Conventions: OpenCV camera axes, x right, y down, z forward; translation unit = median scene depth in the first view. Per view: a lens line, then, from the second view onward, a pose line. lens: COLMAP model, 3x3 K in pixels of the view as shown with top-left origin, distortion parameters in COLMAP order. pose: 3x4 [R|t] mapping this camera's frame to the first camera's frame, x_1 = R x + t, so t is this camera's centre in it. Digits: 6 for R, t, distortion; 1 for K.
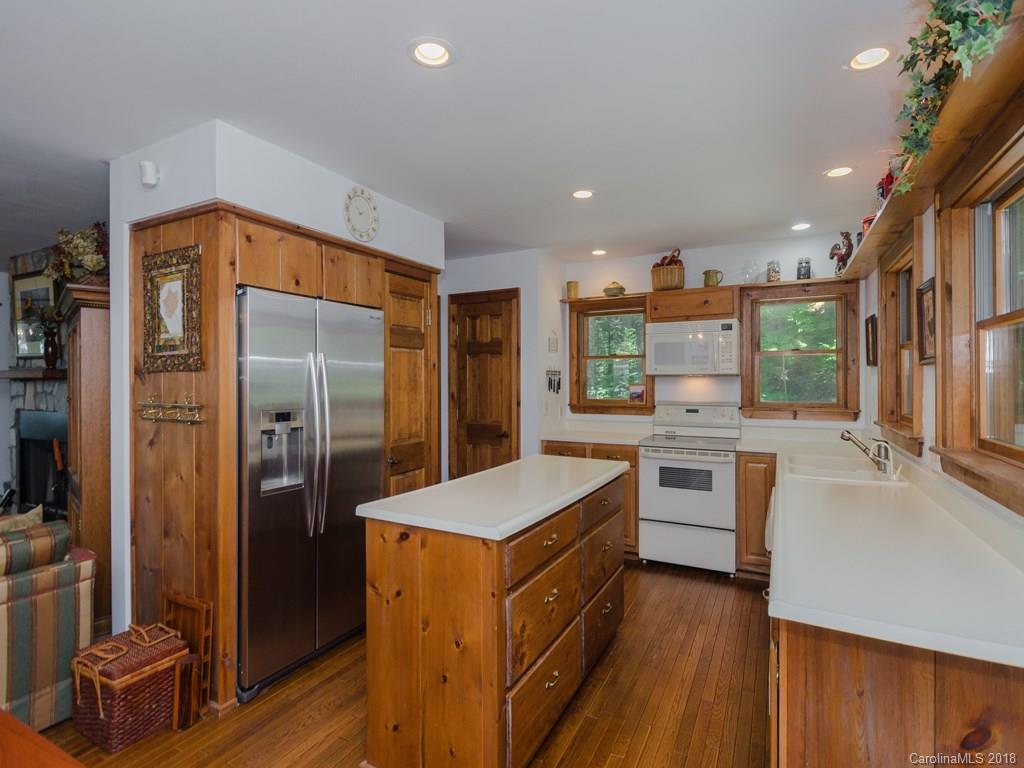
lens RADIAL K [[483.8, 0, 537.0], [0, 483.8, 378.7], [0, 0, 1]] dist [-0.001814, 0.003306]
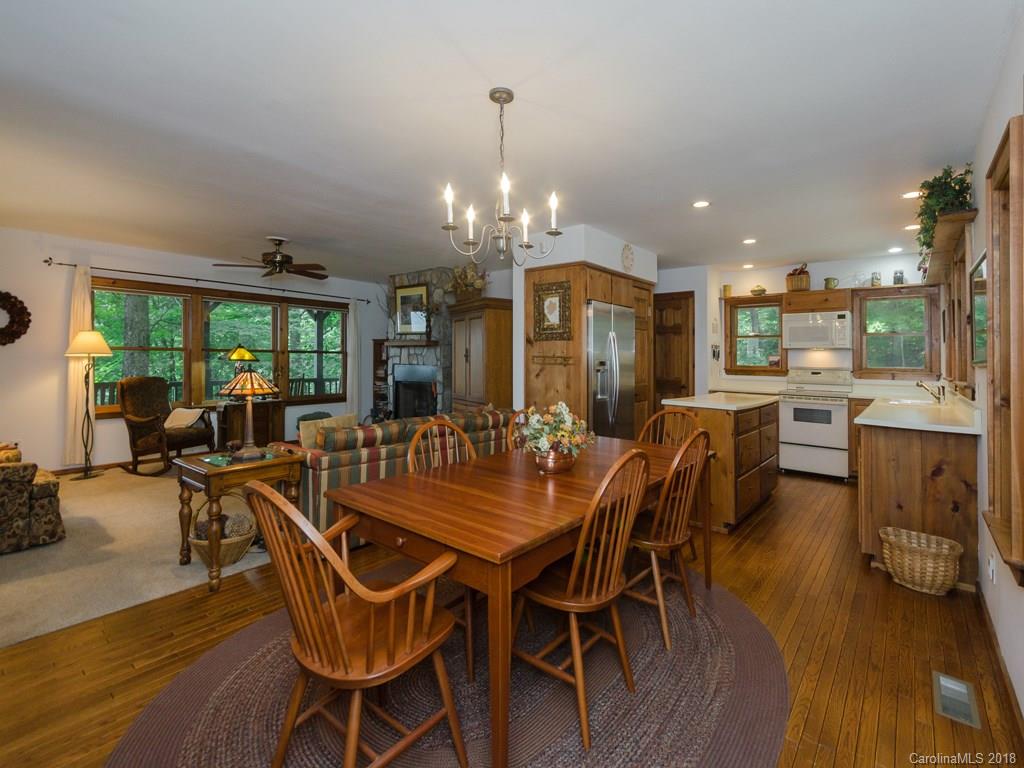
lens RADIAL K [[451.6, 0, 562.5], [0, 451.6, 344.7], [0, 0, 1]] dist [-0.005796, -0.000297]
pose [[0.983413, 0.011120, -0.181039, -0.200609], [-0.016598, 0.999448, -0.028771, 0.033624], [0.180619, 0.031299, 0.983055, -0.516075]]
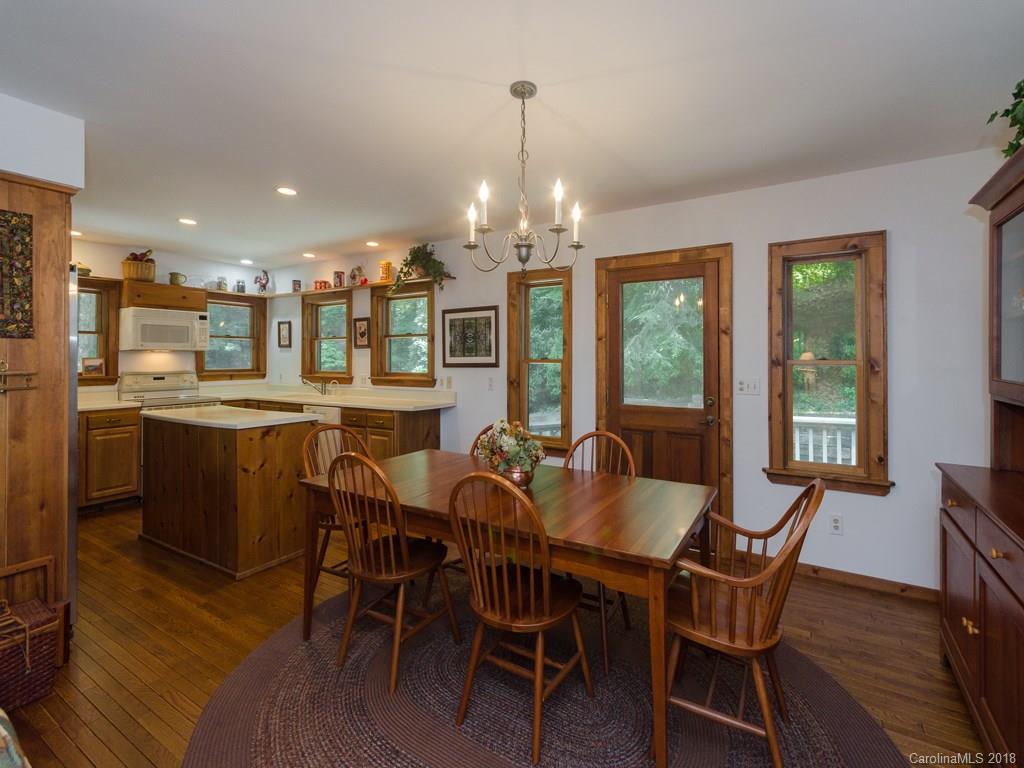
lens RADIAL K [[467.6, 0, 522.4], [0, 467.6, 341.1], [0, 0, 1]] dist [-0.028745, -0.004644]
pose [[0.084747, 0.038788, 0.995647, -0.844985], [-0.000378, 0.999243, -0.038896, 0.014766], [-0.996402, 0.002920, 0.084698, -0.066787]]
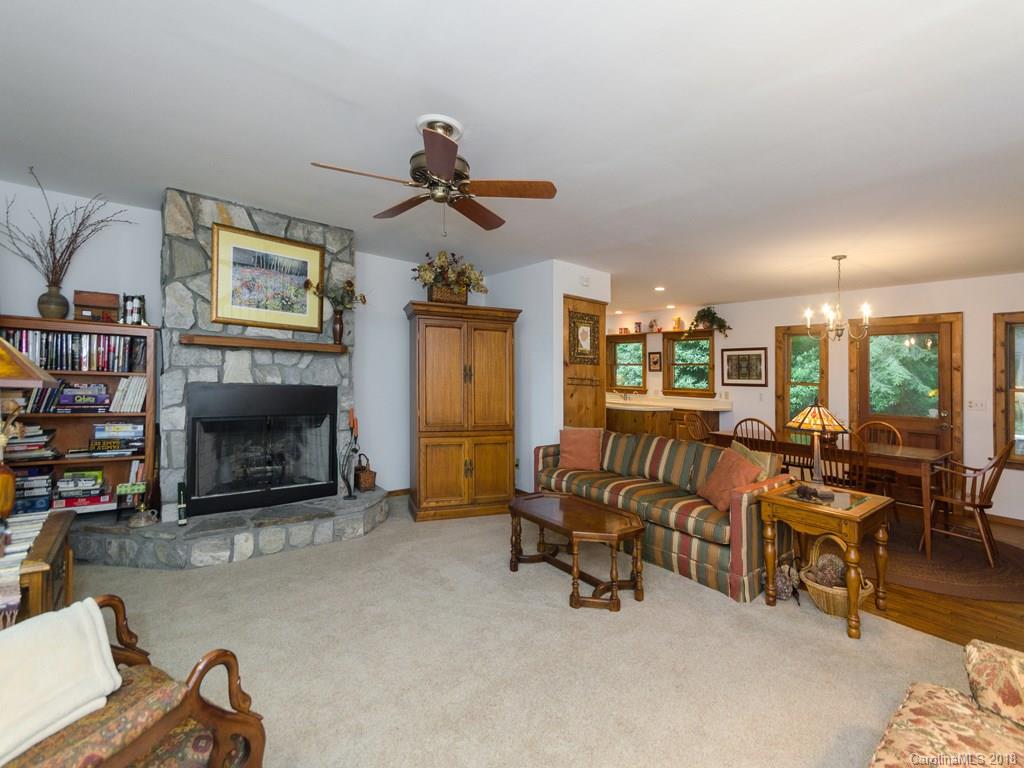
lens RADIAL K [[451.6, 0, 497.6], [0, 451.6, 351.0], [0, 0, 1]] dist [-0.005796, -0.000297]
pose [[0.443666, 0.070365, 0.893425, -1.652195], [-0.038477, 0.997489, -0.059454, 0.038346], [-0.895366, -0.007999, 0.445260, 0.223178]]
